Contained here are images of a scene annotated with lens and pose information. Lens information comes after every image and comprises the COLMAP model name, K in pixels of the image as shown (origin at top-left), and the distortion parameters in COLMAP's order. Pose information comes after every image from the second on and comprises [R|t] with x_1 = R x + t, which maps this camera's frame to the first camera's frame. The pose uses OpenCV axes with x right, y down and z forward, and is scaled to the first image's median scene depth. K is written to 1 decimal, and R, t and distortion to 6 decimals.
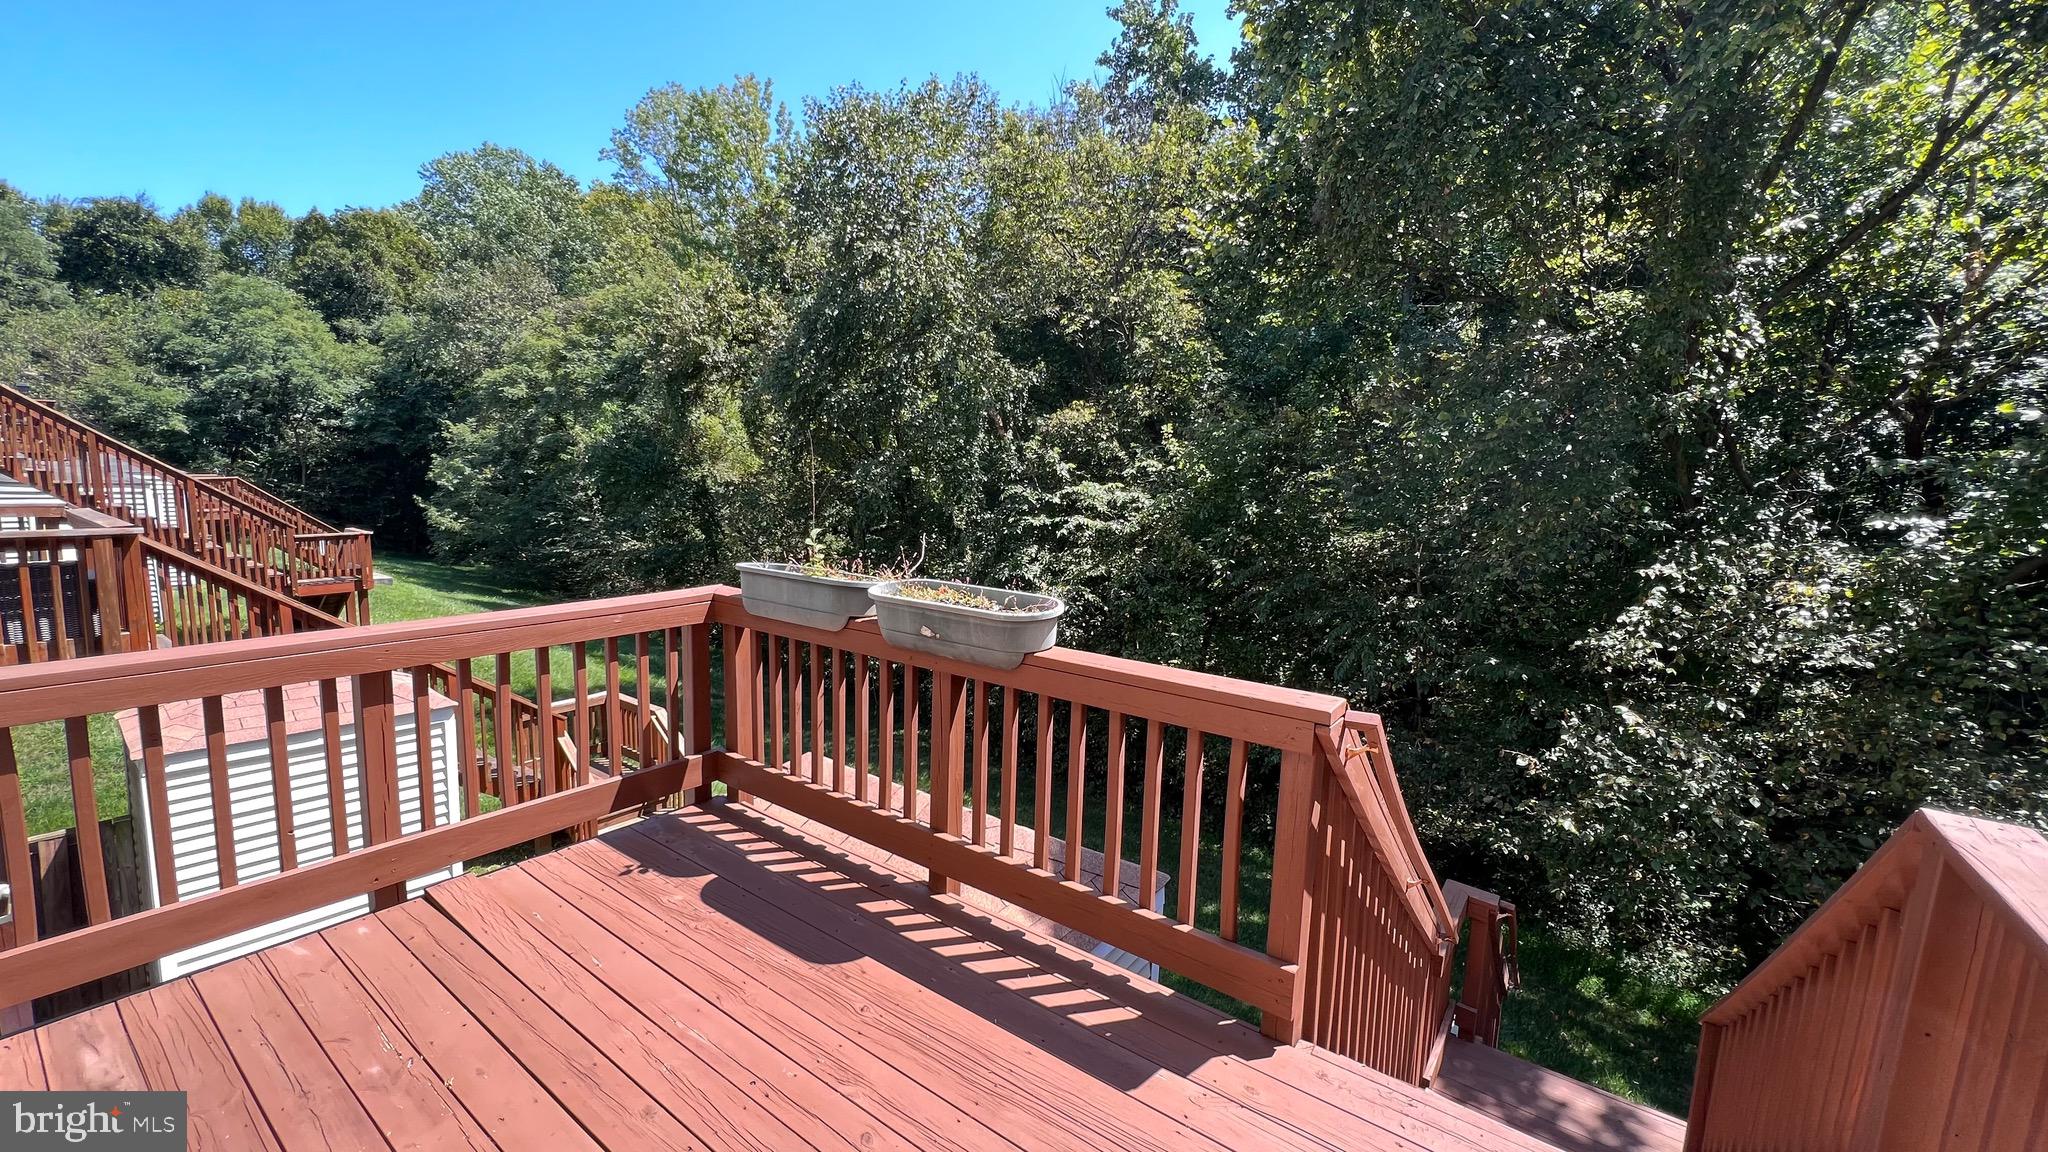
lens RADIAL K [[813.9, 0, 1015.4], [0, 813.9, 569.8], [0, 0, 1]] dist [-0.011553, -0.000066]
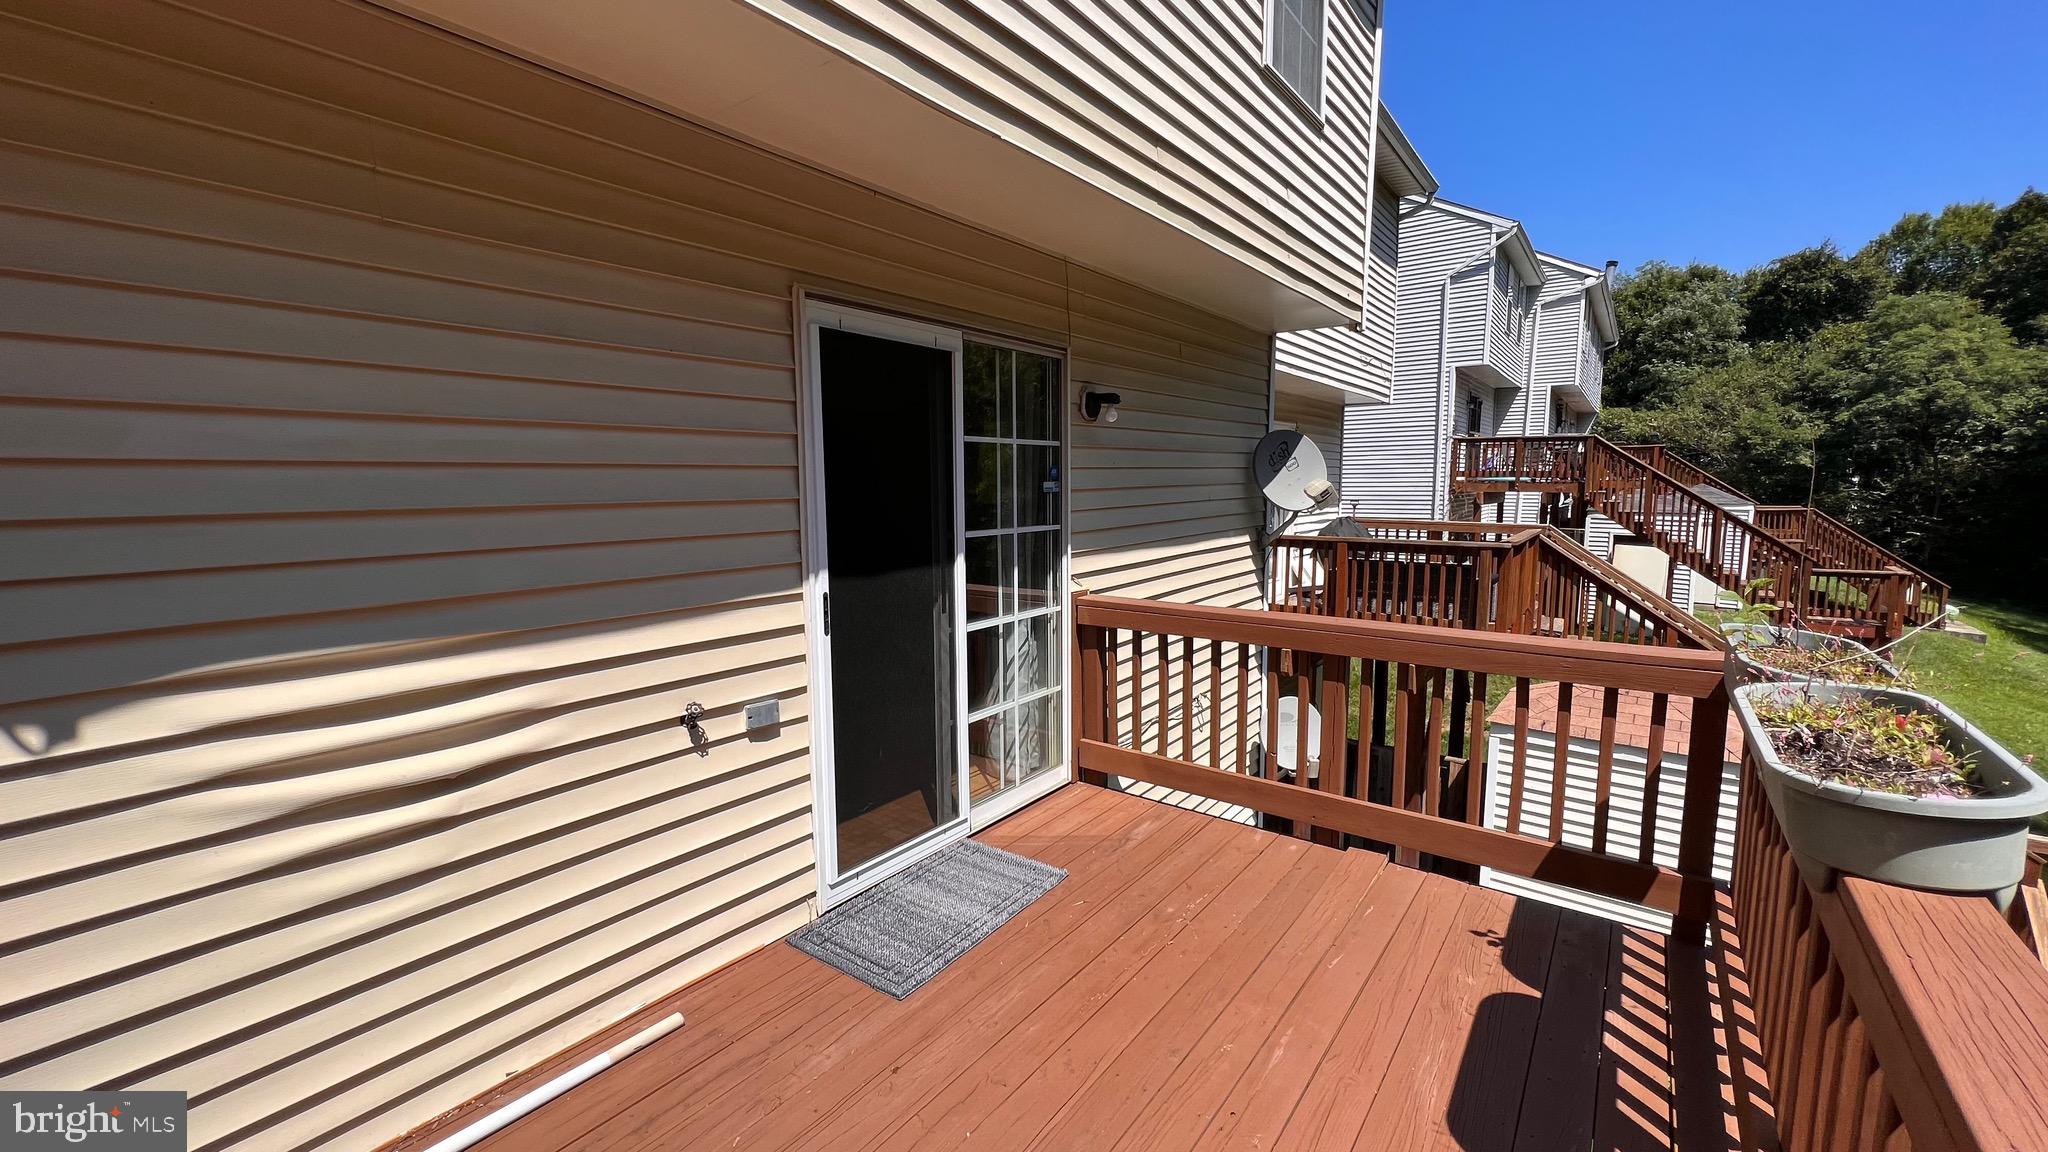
lens RADIAL K [[825.1, 0, 1040.7], [0, 825.1, 573.7], [0, 0, 1]] dist [-0.000199, 0.000050]
pose [[-0.007218, 0.081411, -0.996654, 0.043816], [-0.119344, 0.989487, 0.081690, -0.004425], [0.992827, 0.119534, 0.002574, 0.049541]]
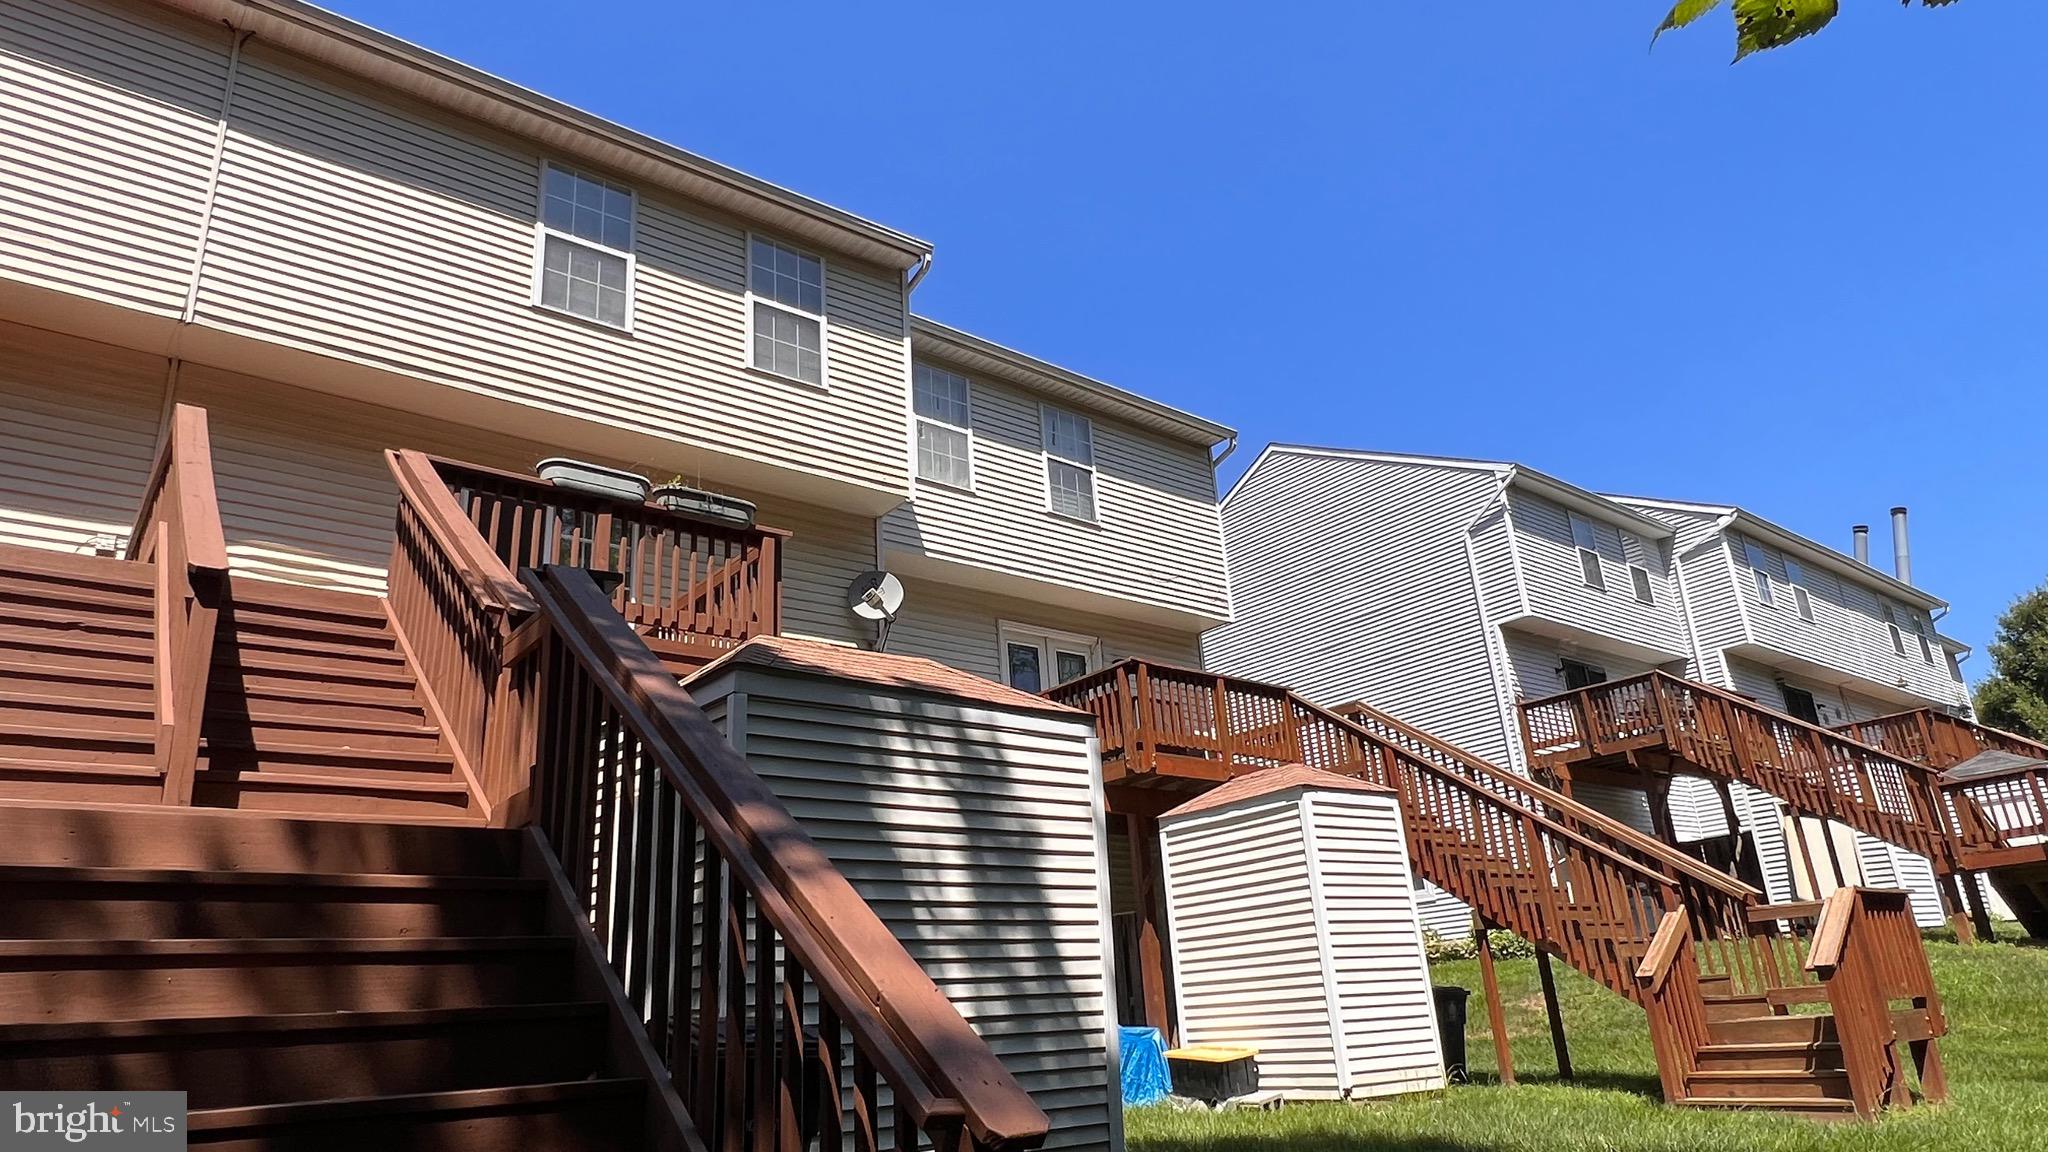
lens RADIAL K [[1275.1, 0, 1024.0], [0, 1275.1, 576.0], [0, 0, 1]] dist [0.000302, -0.000006]
pose [[-0.268209, -0.343865, -0.899901, 0.214974], [-0.065512, 0.938474, -0.339079, 0.109393], [0.961131, -0.031990, -0.274235, 0.255521]]
